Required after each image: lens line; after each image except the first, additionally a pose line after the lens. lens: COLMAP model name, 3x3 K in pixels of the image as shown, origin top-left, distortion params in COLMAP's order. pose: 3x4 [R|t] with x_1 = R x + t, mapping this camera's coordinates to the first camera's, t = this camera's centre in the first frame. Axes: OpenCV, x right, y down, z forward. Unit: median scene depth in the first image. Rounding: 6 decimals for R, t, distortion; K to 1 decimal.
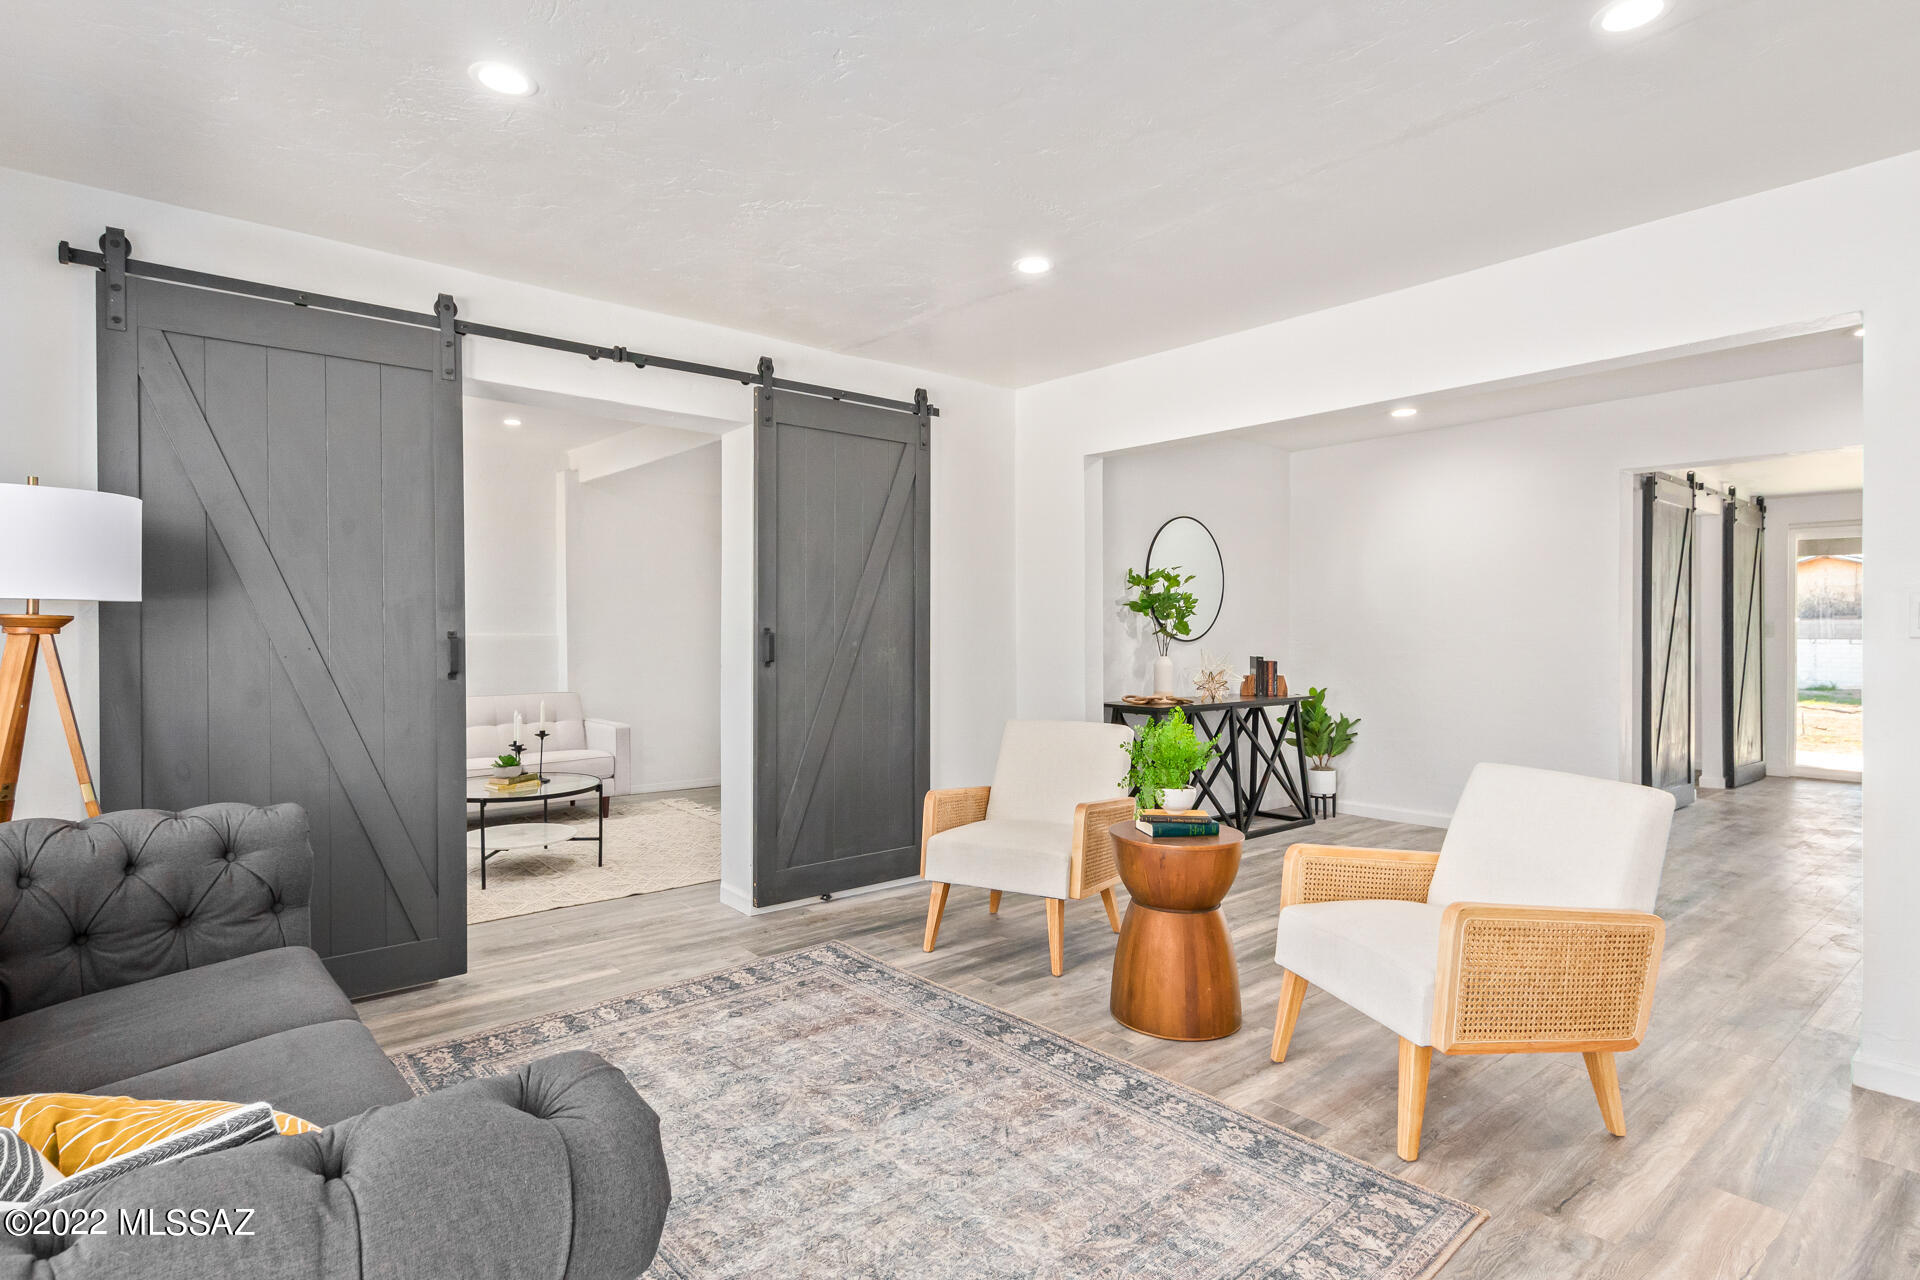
lens RADIAL K [[974.5, 0, 956.1], [0, 974.5, 633.7], [0, 0, 1]] dist [0.006228, 0.000705]
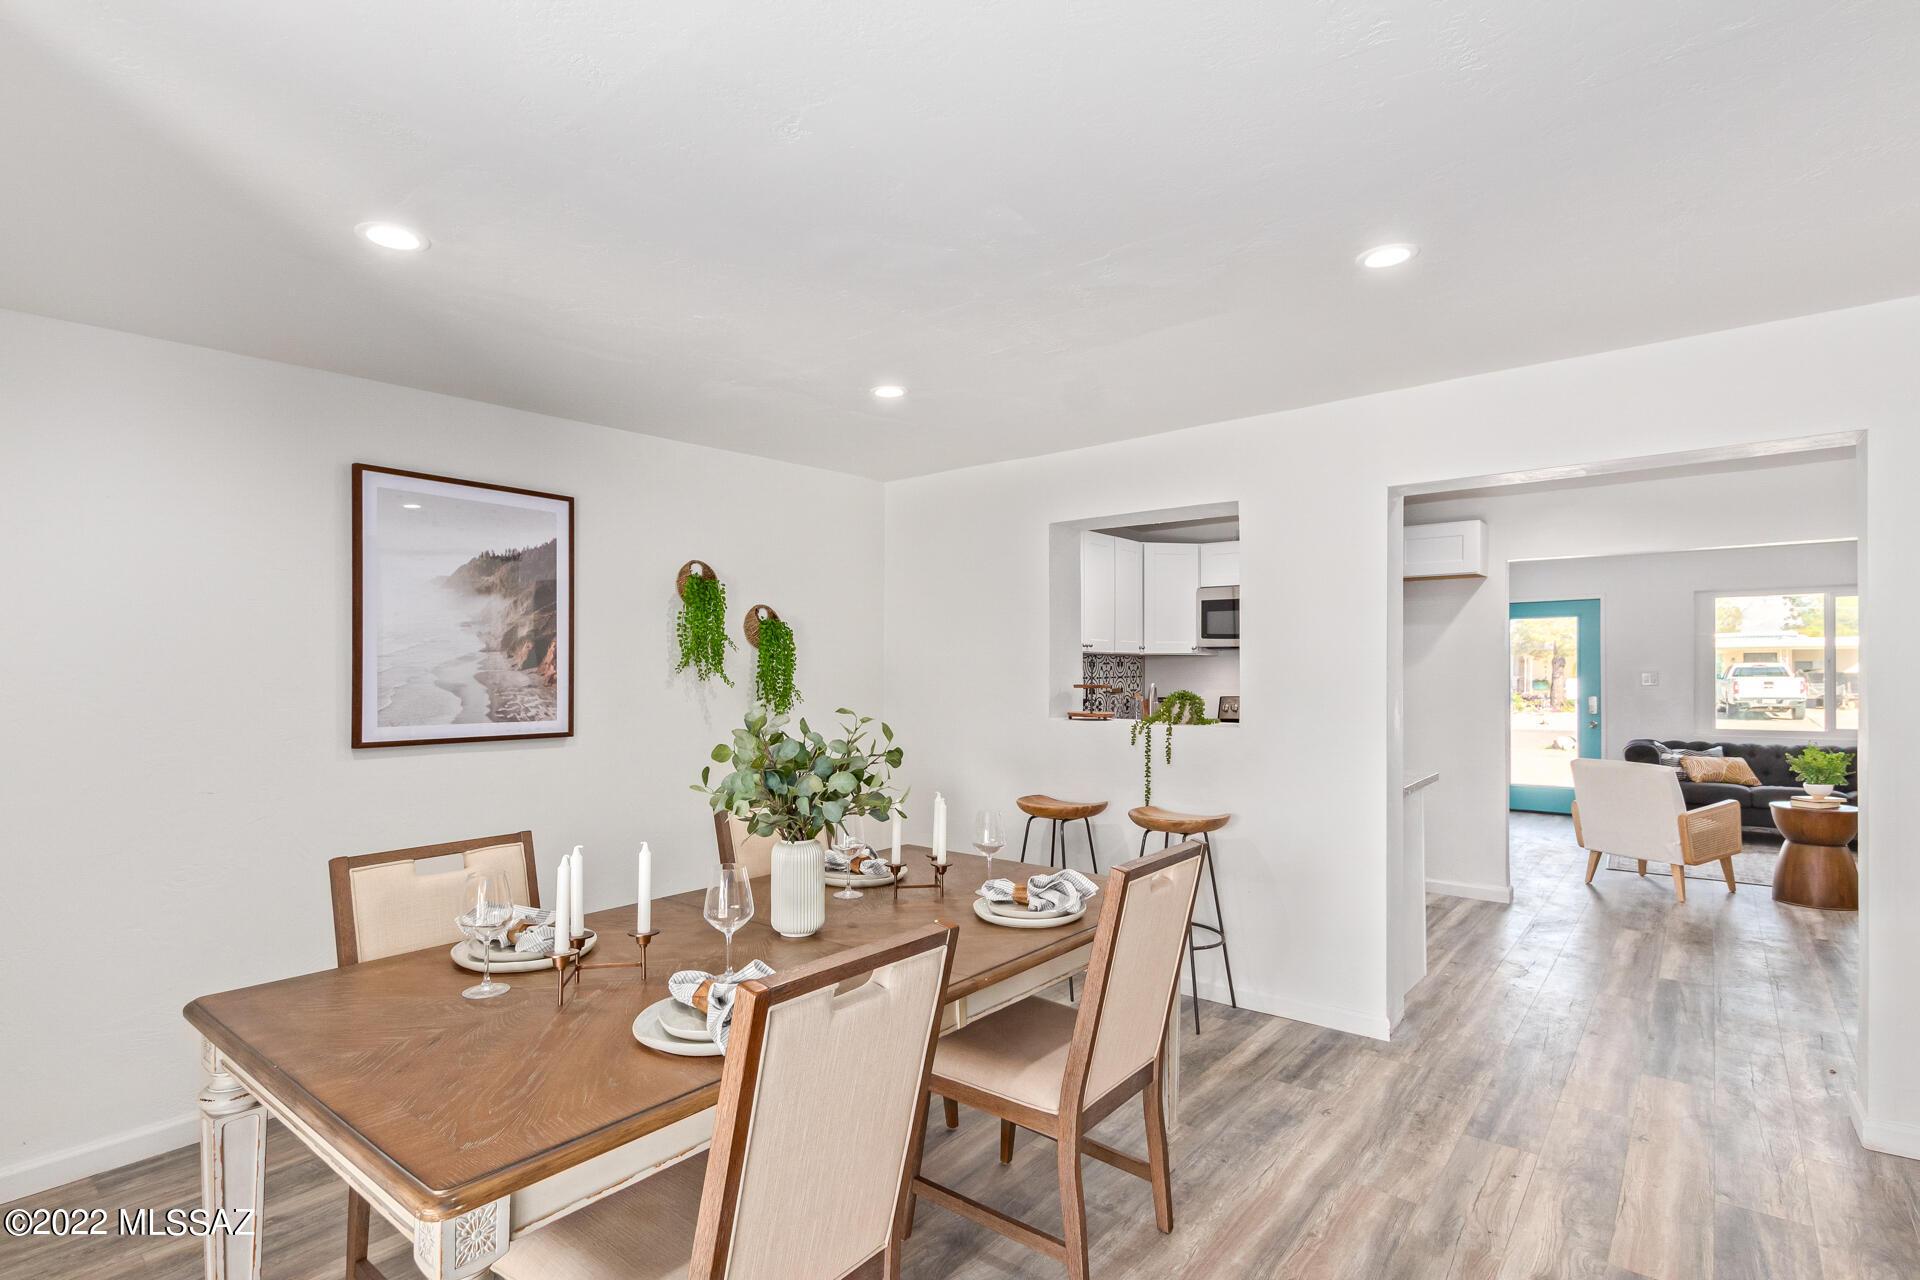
lens RADIAL K [[929.3, 0, 950.0], [0, 929.3, 671.6], [0, 0, 1]] dist [0.001480, 0.000450]
pose [[-0.982999, 0.001675, -0.183603, 2.275122], [0.001859, 0.999998, -0.000829, -0.066322], [0.183601, -0.001156, -0.983000, 2.533060]]
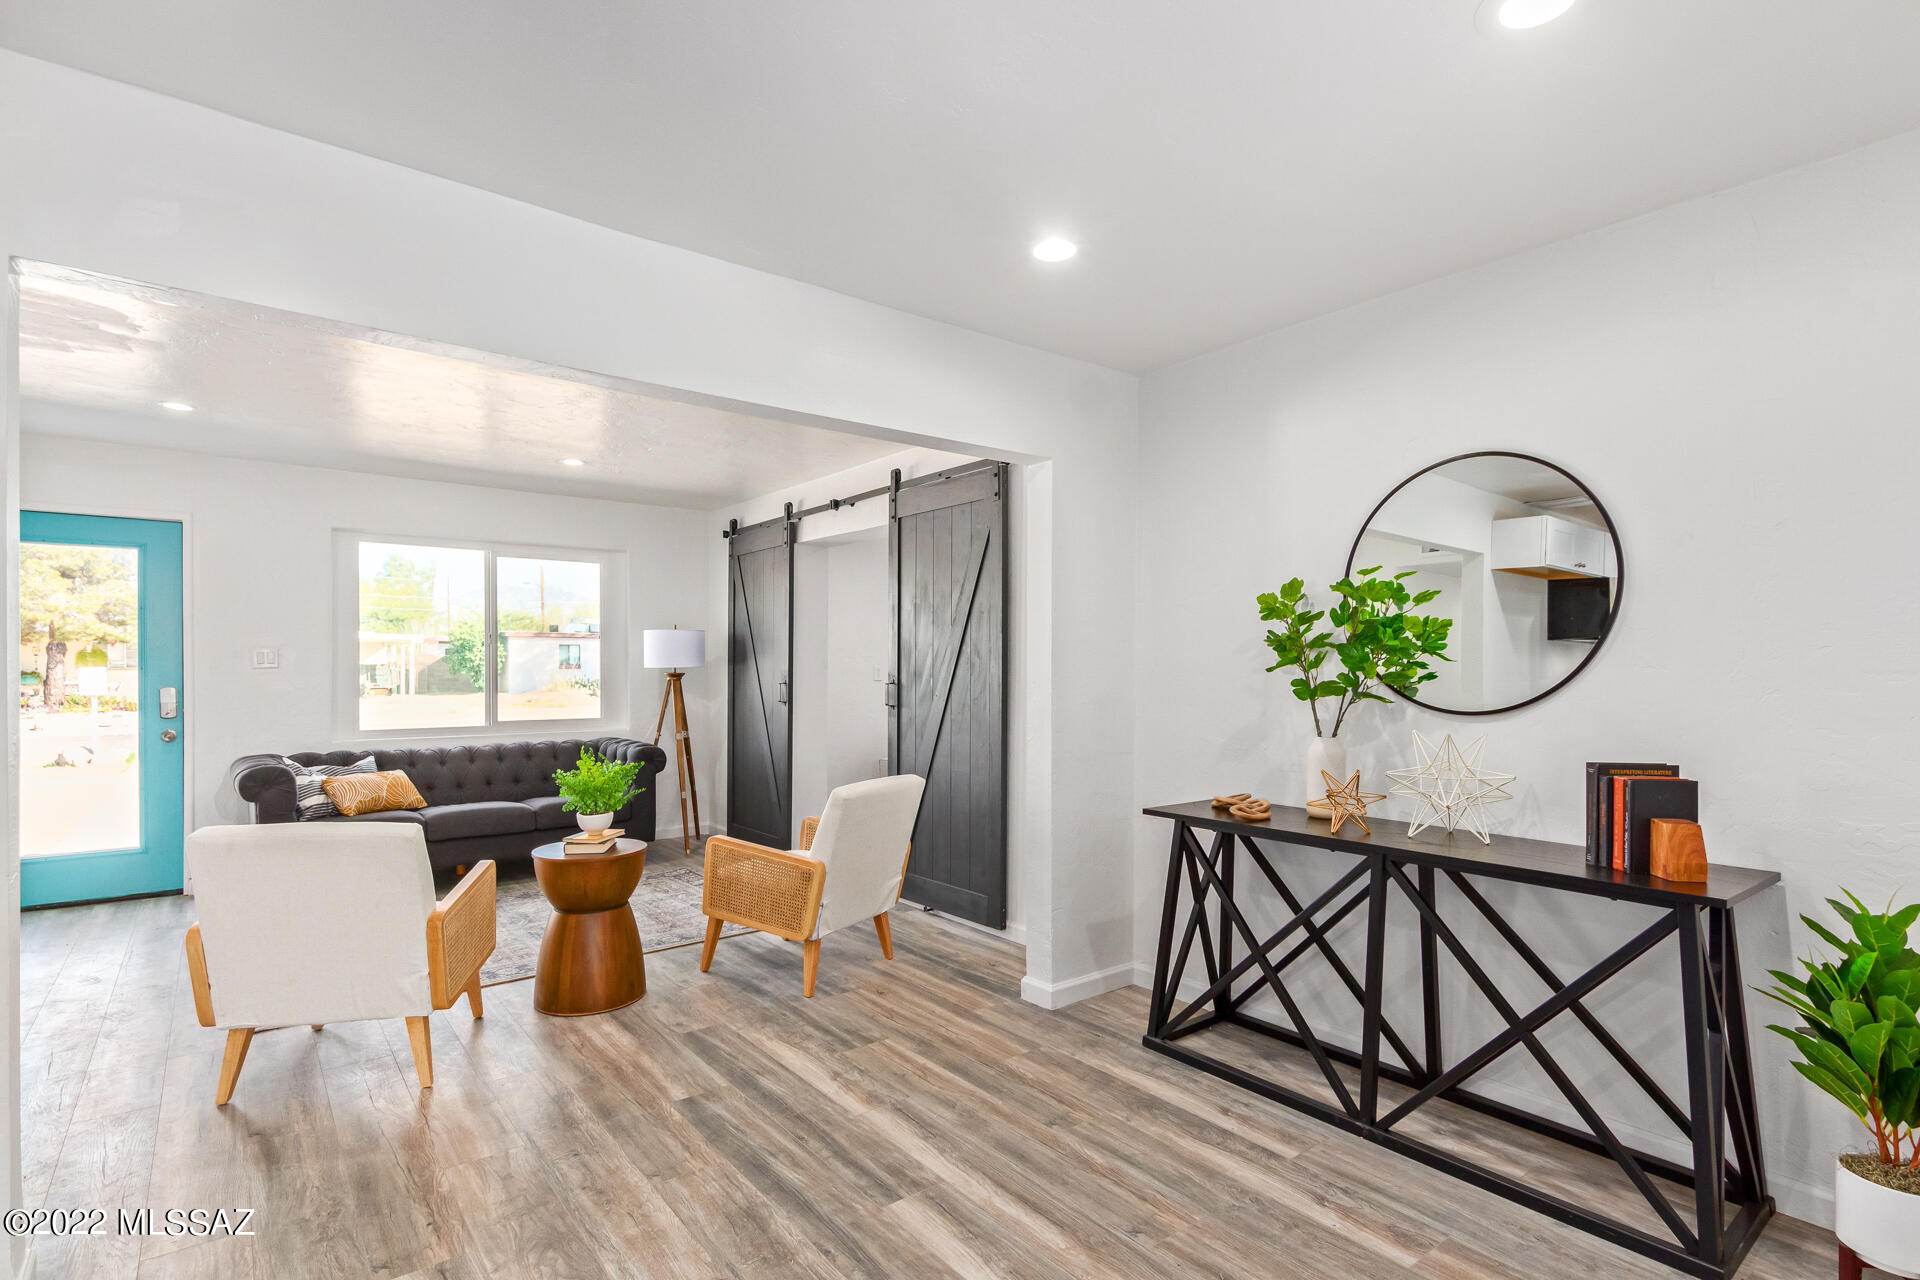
lens RADIAL K [[929.3, 0, 950.0], [0, 929.3, 671.6], [0, 0, 1]] dist [0.001480, 0.000450]
pose [[-0.036258, 0.004005, -0.999334, 1.400393], [-0.004213, 0.999982, 0.004160, -0.029188], [0.999334, 0.004361, -0.036241, 1.516924]]
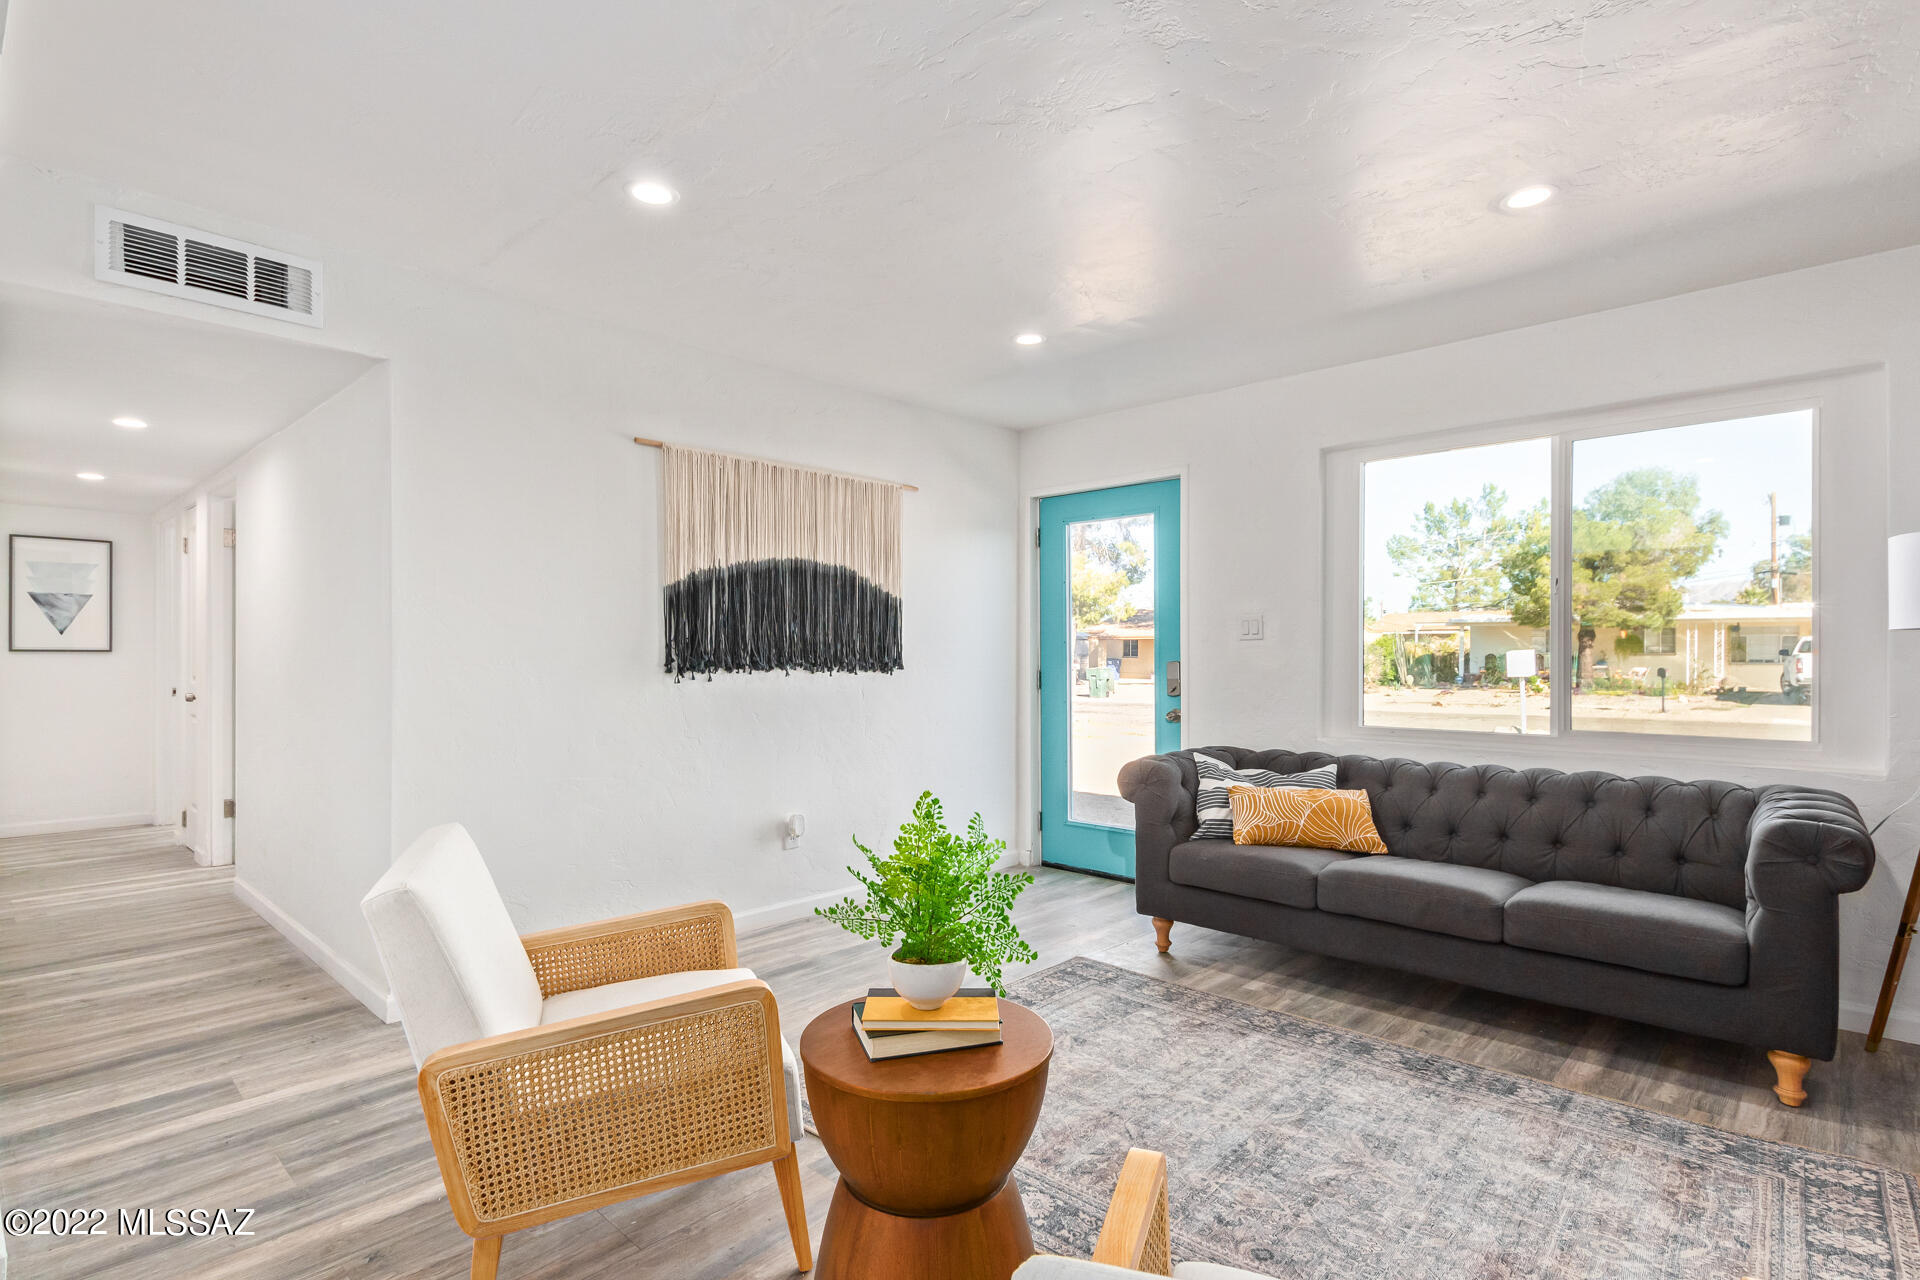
lens RADIAL K [[928.7, 0, 948.0], [0, 928.7, 647.5], [0, 0, 1]] dist [0.002497, 0.000250]
pose [[-0.994747, -0.001646, -0.102351, 0.269455], [-0.001295, 0.999993, -0.003490, -0.005429], [0.102356, -0.003339, -0.994742, 1.526005]]
